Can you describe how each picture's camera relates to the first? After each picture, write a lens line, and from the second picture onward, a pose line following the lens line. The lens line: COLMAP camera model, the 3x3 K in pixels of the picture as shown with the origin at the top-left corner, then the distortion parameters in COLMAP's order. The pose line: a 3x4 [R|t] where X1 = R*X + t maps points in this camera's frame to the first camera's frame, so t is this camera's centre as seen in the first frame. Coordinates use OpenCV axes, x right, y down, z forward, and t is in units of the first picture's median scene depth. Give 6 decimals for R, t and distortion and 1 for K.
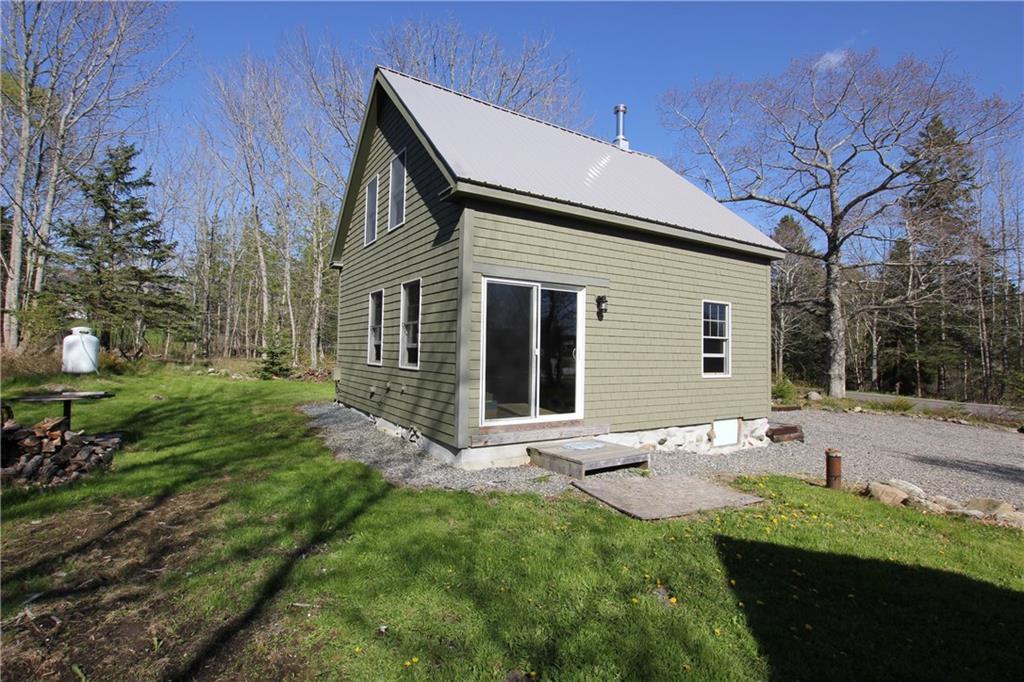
lens RADIAL K [[477.7, 0, 514.4], [0, 477.7, 353.9], [0, 0, 1]] dist [-0.000466, -0.000010]
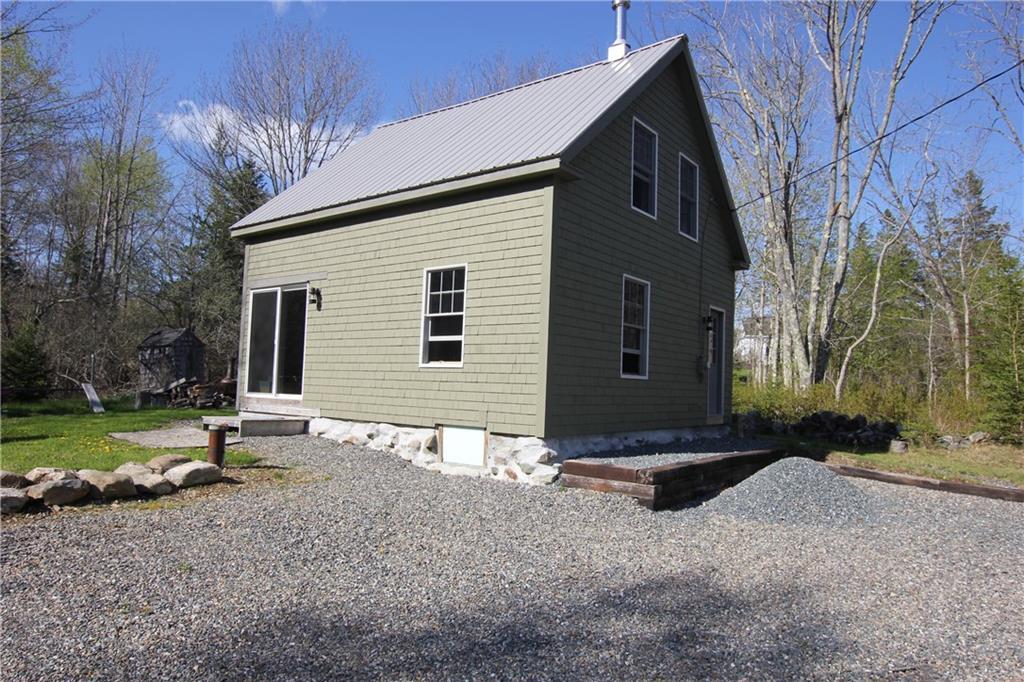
lens RADIAL K [[673.2, 0, 512.0], [0, 673.2, 341.0], [0, 0, 1]] dist [-0.003374, 0.000403]
pose [[0.340823, -0.051315, -0.938726, 1.458803], [-0.010247, 0.998247, -0.058289, 0.068352], [0.940072, 0.029485, 0.339700, 0.749728]]
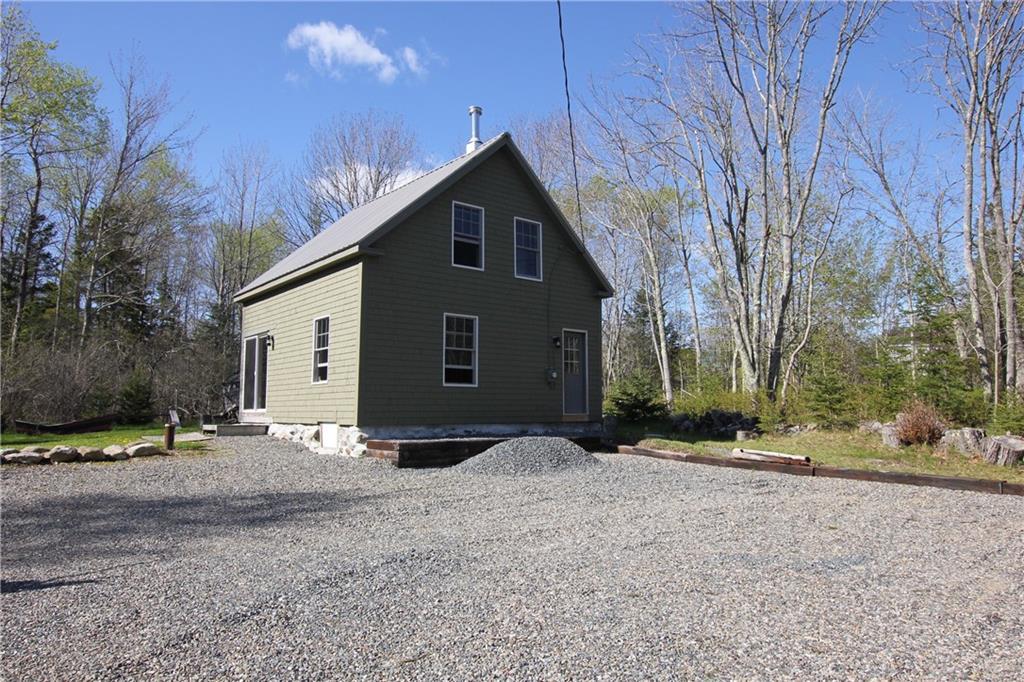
lens RADIAL K [[673.2, 0, 512.0], [0, 673.2, 341.0], [0, 0, 1]] dist [-0.003374, 0.000403]
pose [[0.123663, -0.102845, -0.986980, 2.067609], [0.027859, 0.994583, -0.100147, 0.120149], [0.991933, -0.015112, 0.125858, 1.260498]]
